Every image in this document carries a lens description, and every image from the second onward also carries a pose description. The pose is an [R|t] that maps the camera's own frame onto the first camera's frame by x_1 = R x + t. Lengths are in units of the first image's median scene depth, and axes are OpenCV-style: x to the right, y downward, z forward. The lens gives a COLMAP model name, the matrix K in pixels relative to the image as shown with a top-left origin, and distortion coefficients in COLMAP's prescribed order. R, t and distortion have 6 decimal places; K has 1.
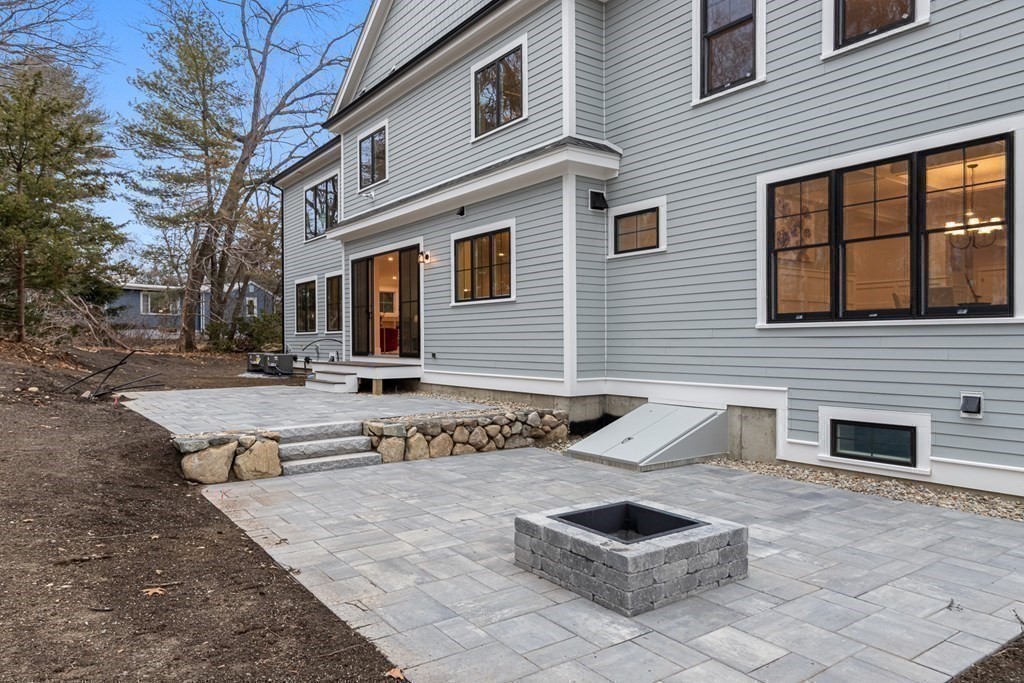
lens RADIAL K [[681.1, 0, 496.0], [0, 681.1, 343.5], [0, 0, 1]] dist [0.002003, 0.000566]
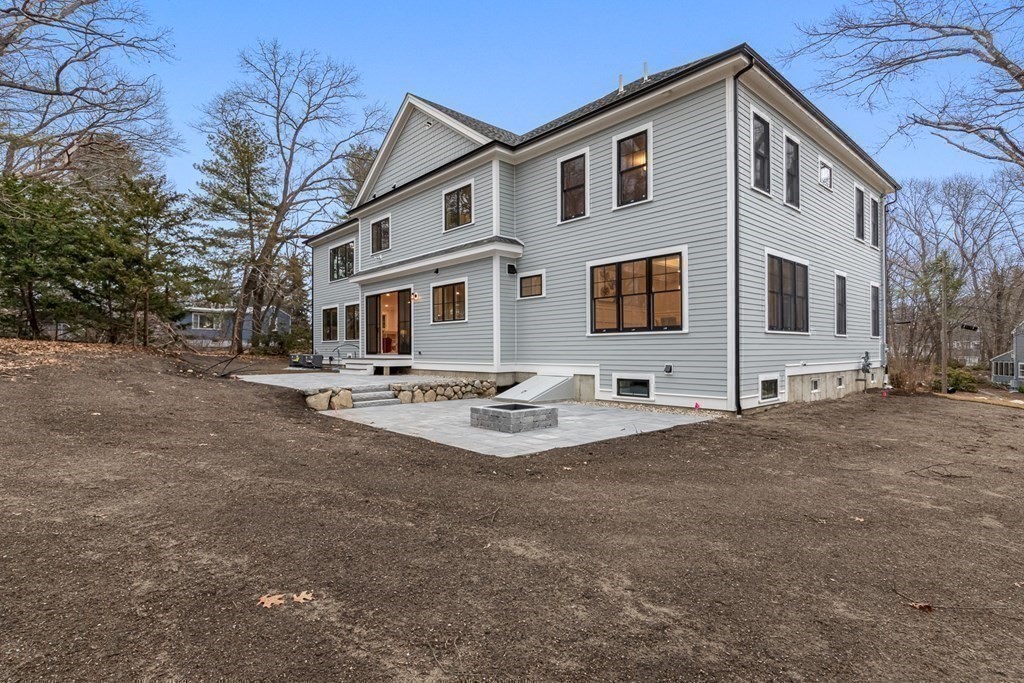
lens RADIAL K [[502.8, 0, 512.0], [0, 502.8, 341.5], [0, 0, 1]] dist [0.003259, 0.000300]
pose [[0.992264, 0.000738, 0.124144, -0.019243], [0.001807, 0.999790, -0.020390, 0.016891], [-0.124133, 0.020457, 0.992055, -0.328925]]
